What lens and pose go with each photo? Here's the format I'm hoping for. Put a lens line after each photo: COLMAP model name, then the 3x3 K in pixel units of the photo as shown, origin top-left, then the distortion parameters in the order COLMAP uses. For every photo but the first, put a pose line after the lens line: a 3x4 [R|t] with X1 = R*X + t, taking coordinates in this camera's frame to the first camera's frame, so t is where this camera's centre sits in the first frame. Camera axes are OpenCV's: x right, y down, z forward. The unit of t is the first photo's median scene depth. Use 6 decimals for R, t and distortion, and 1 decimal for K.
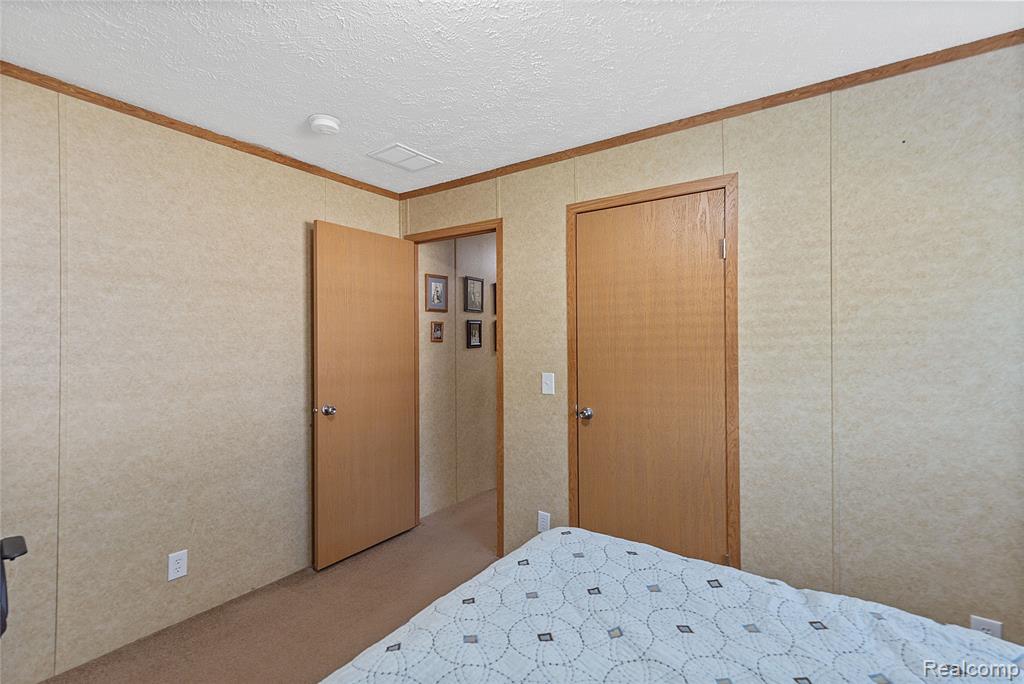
lens RADIAL K [[421.3, 0, 519.1], [0, 421.3, 328.3], [0, 0, 1]] dist [0.003121, 0.000897]
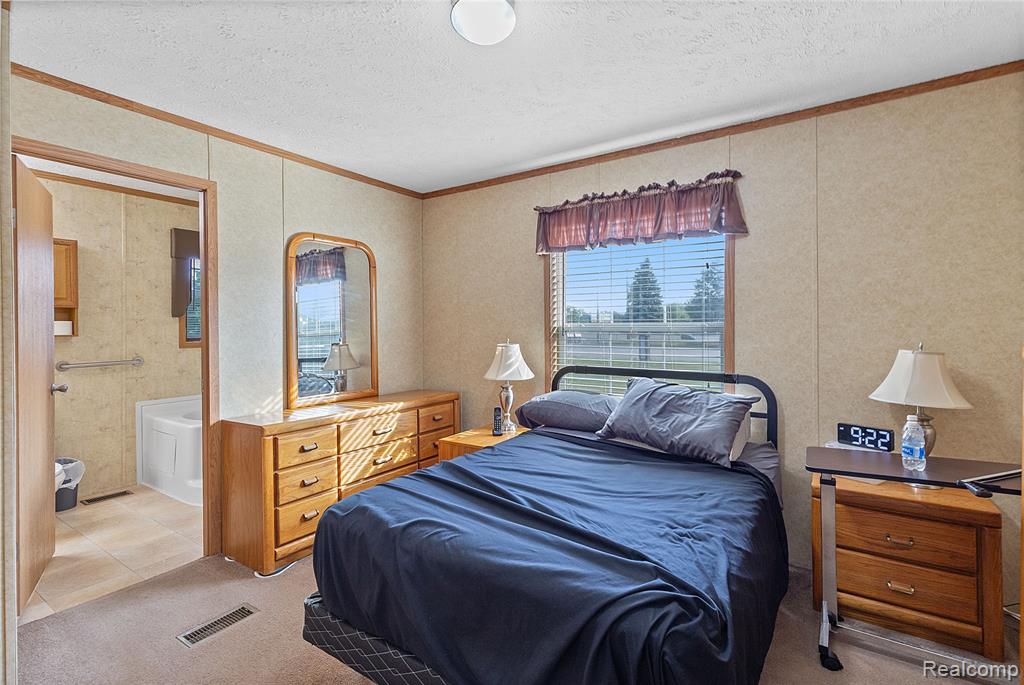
lens RADIAL K [[421.3, 0, 519.1], [0, 421.3, 328.8], [0, 0, 1]] dist [0.003121, 0.000897]
pose [[0.136477, 0.003447, -0.990637, 0.001132], [0.014264, 0.999883, 0.005444, 0.602556], [0.990541, -0.014873, 0.136412, -0.001070]]
